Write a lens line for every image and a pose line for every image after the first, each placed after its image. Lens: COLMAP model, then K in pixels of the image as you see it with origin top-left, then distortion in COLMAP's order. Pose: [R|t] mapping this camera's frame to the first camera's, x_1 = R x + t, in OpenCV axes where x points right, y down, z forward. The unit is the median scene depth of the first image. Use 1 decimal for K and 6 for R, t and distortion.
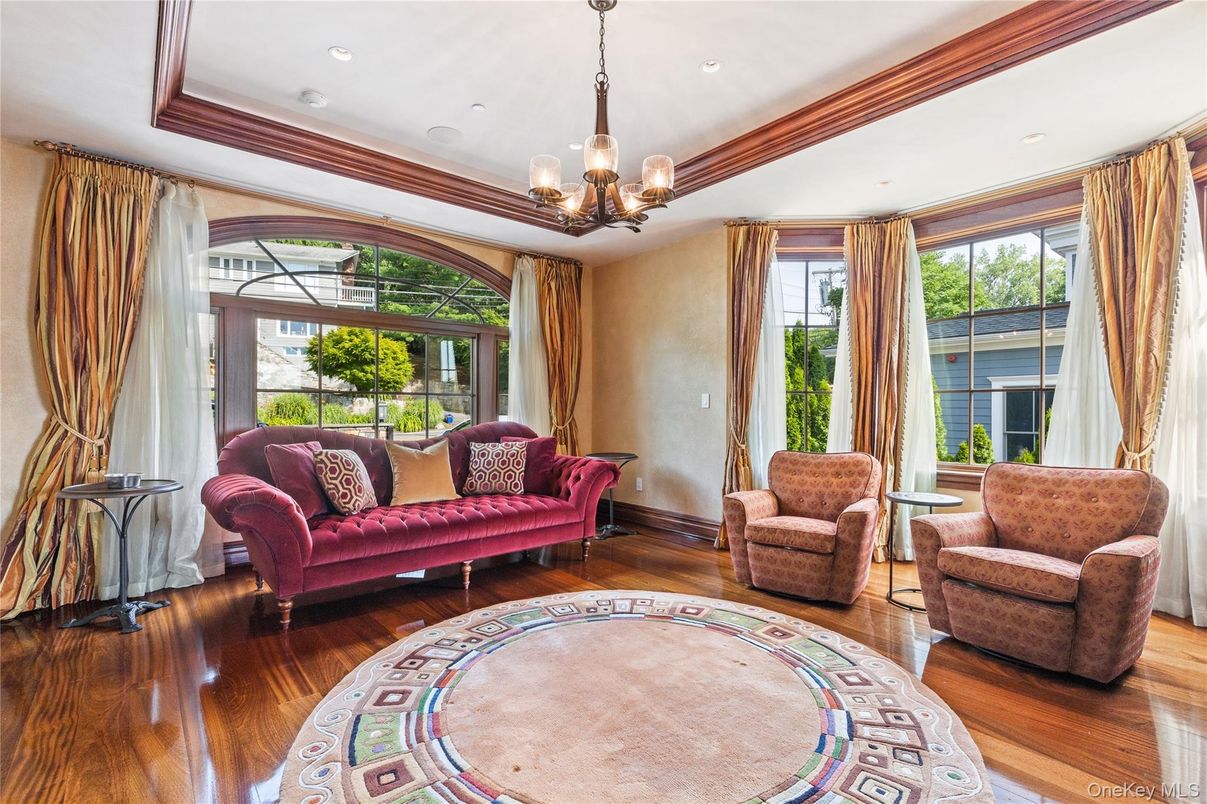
lens RADIAL K [[547.0, 0, 608.0], [0, 547.0, 407.8], [0, 0, 1]] dist [0.001379, 0.000129]
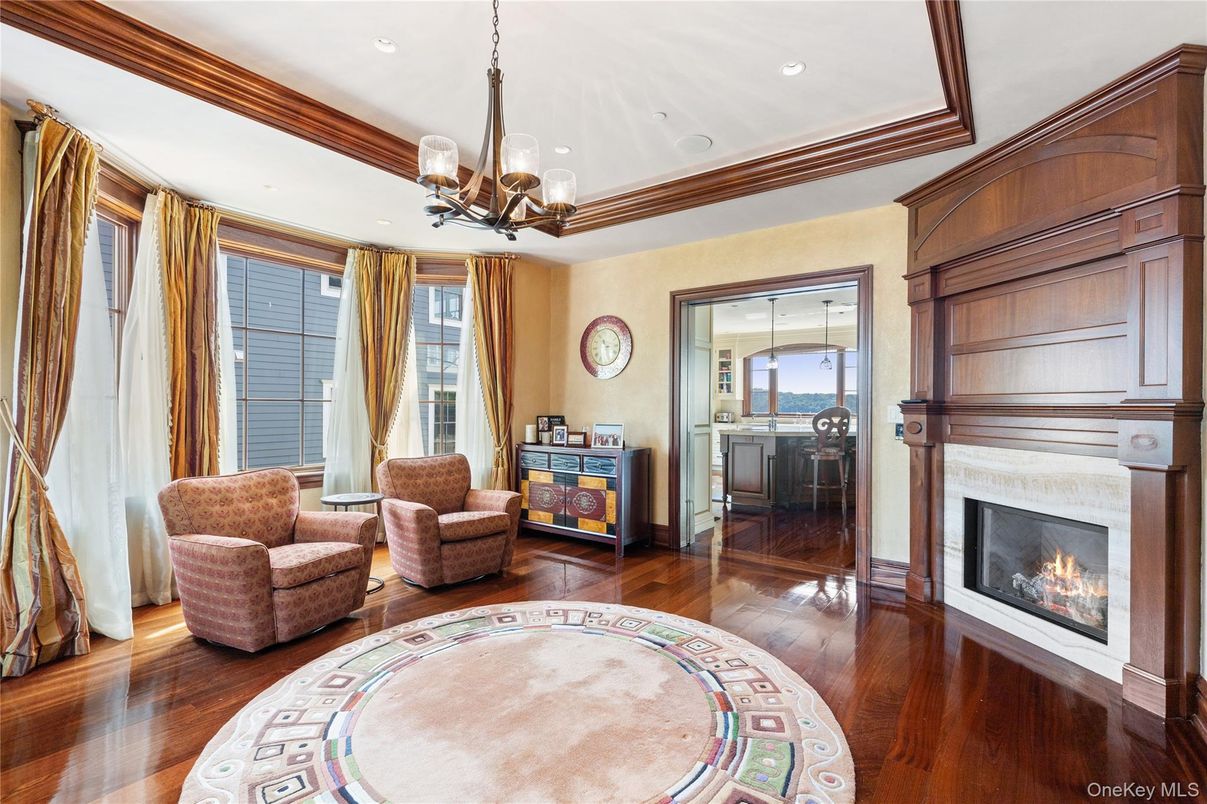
lens RADIAL K [[547.0, 0, 608.0], [0, 547.0, 407.8], [0, 0, 1]] dist [0.001379, 0.000129]
pose [[-0.234810, -0.005133, 0.972028, -0.786182], [-0.010989, 0.999936, 0.002626, -0.040583], [-0.971979, -0.010065, -0.234851, 0.883686]]
